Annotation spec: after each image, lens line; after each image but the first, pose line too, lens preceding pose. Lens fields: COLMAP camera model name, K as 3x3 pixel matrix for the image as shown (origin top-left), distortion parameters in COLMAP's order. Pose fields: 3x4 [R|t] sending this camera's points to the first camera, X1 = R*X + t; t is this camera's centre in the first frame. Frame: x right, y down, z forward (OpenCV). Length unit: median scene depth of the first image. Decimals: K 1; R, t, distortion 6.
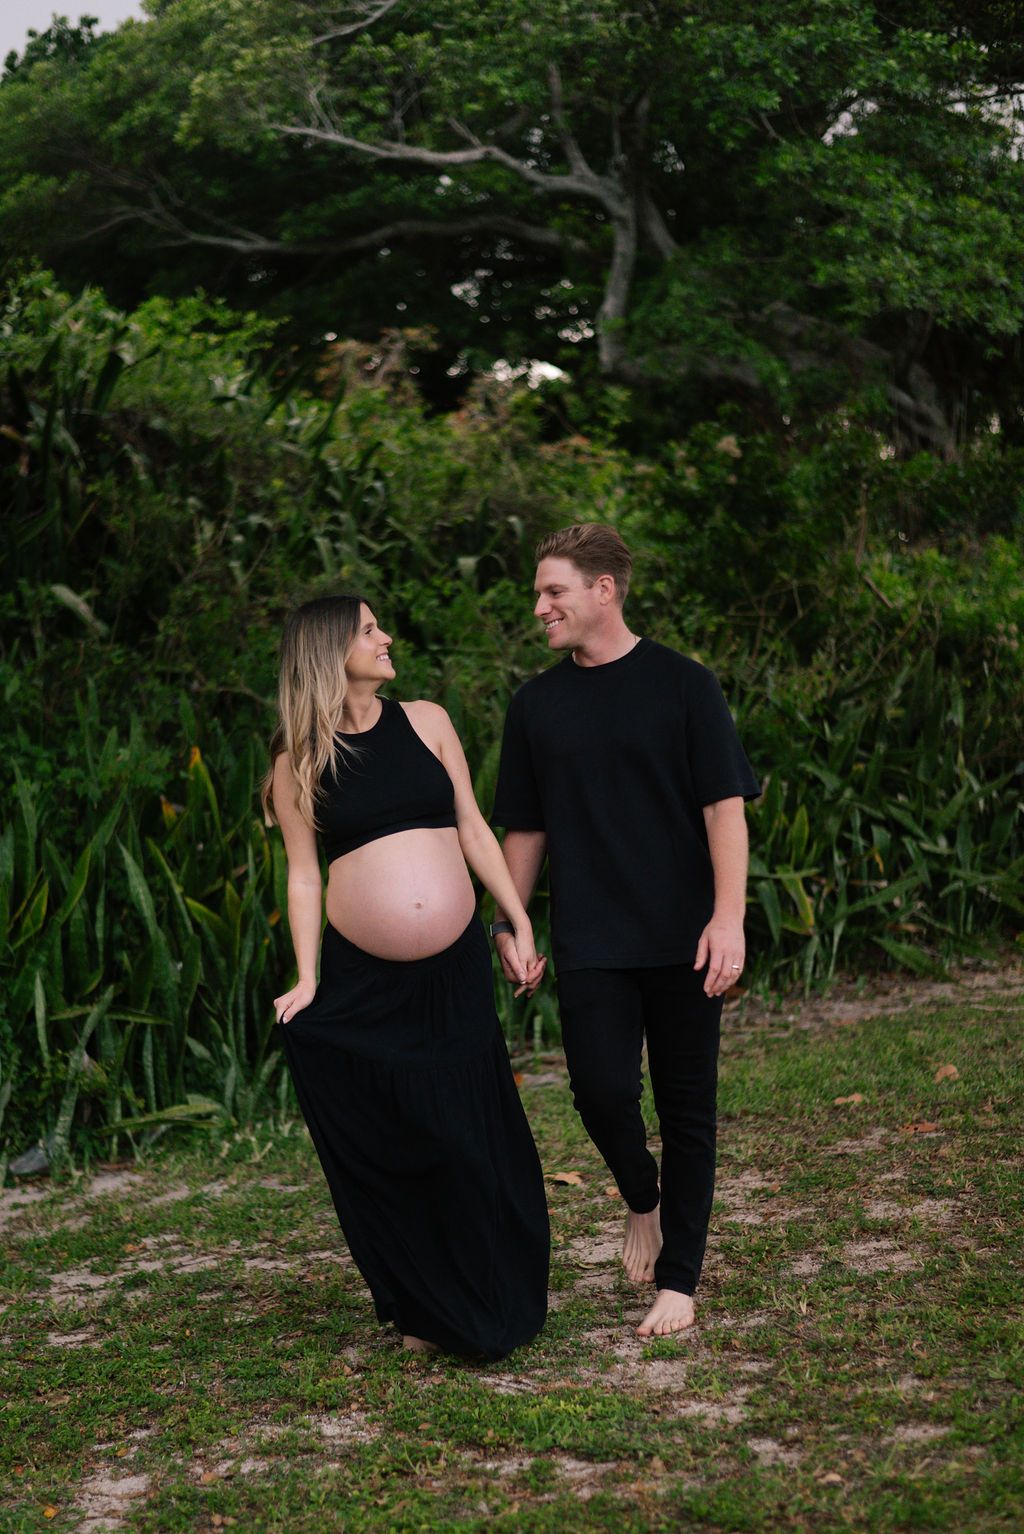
lens RADIAL K [[2539.9, 0, 612.0], [0, 2539.9, 769.1], [0, 0, 1]] dist [-0.341252, 2.099285]
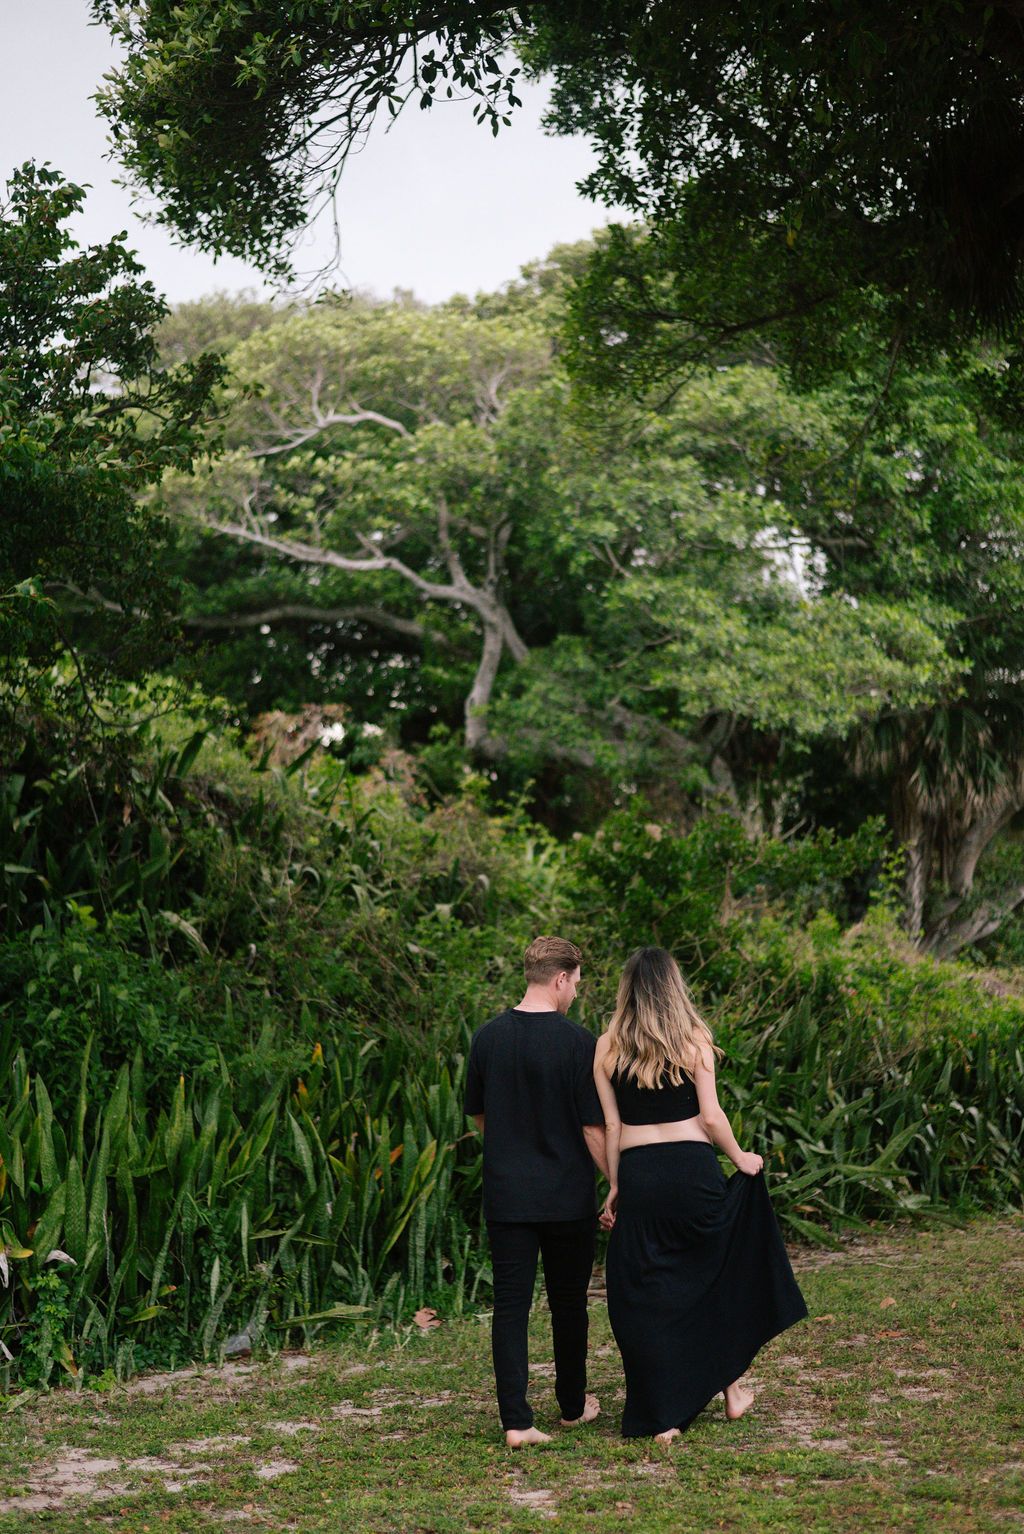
lens RADIAL K [[2283.0, 0, 506.5], [0, 2283.0, 734.0], [0, 0, 1]] dist [0.029596, -0.089331]
pose [[0.995915, 0.061180, 0.066405, -0.115201], [-0.050470, 0.987025, -0.152427, 0.006820], [-0.074869, 0.148453, 0.986081, -0.175563]]
